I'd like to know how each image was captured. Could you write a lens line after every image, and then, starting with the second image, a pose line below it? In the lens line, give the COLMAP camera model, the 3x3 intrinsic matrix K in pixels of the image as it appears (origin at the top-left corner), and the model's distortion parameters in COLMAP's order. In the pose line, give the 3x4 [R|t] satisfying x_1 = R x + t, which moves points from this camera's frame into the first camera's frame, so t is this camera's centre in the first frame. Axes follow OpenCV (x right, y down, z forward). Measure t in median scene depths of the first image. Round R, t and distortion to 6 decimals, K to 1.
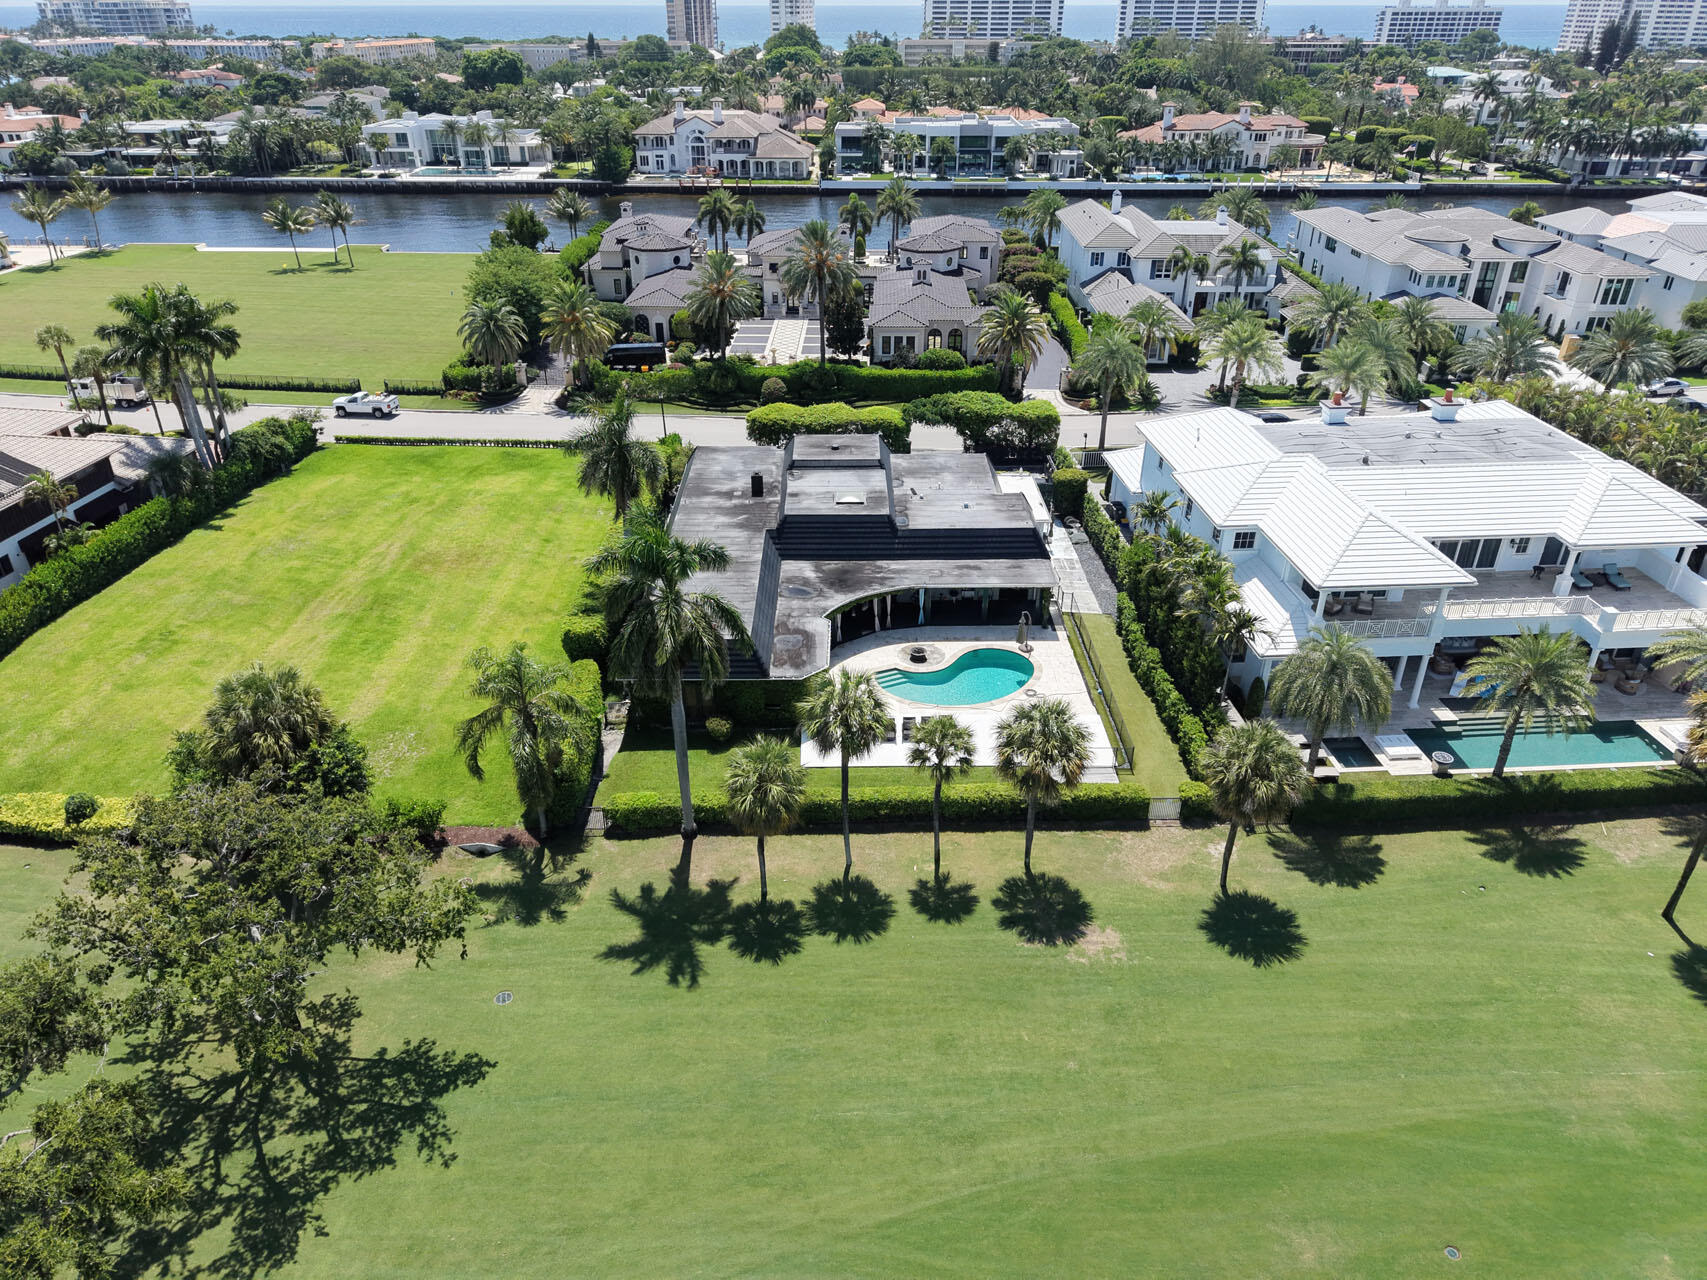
lens RADIAL K [[1164.6, 0, 853.5], [0, 1164.6, 640.0], [0, 0, 1]] dist [0.048186, -0.047875]
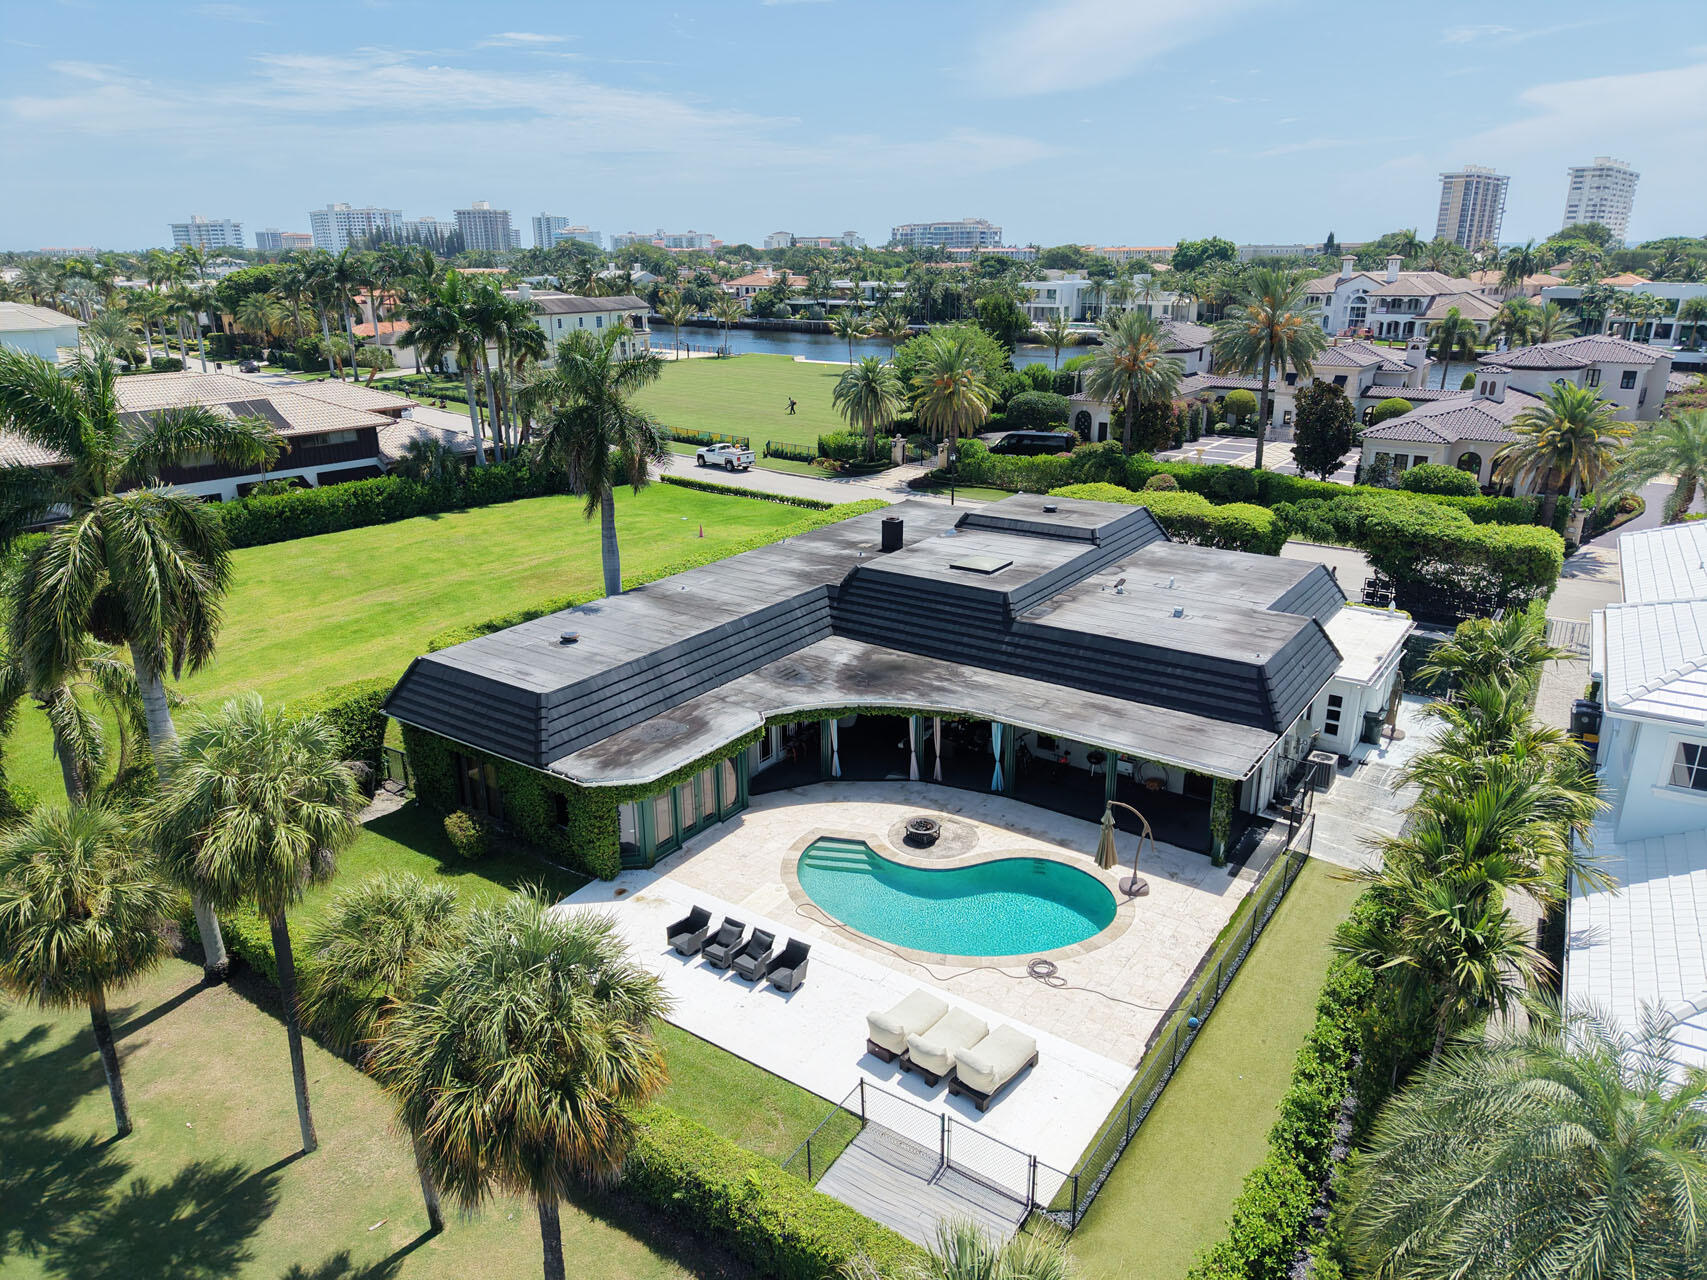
lens RADIAL K [[1164.6, 0, 853.5], [0, 1164.6, 640.0], [0, 0, 1]] dist [0.048186, -0.047875]
pose [[0.813580, 0.183282, -0.551811, 0.230041], [-0.277941, 0.956163, -0.092205, -0.010024], [0.510722, 0.228387, 0.828856, 0.397011]]
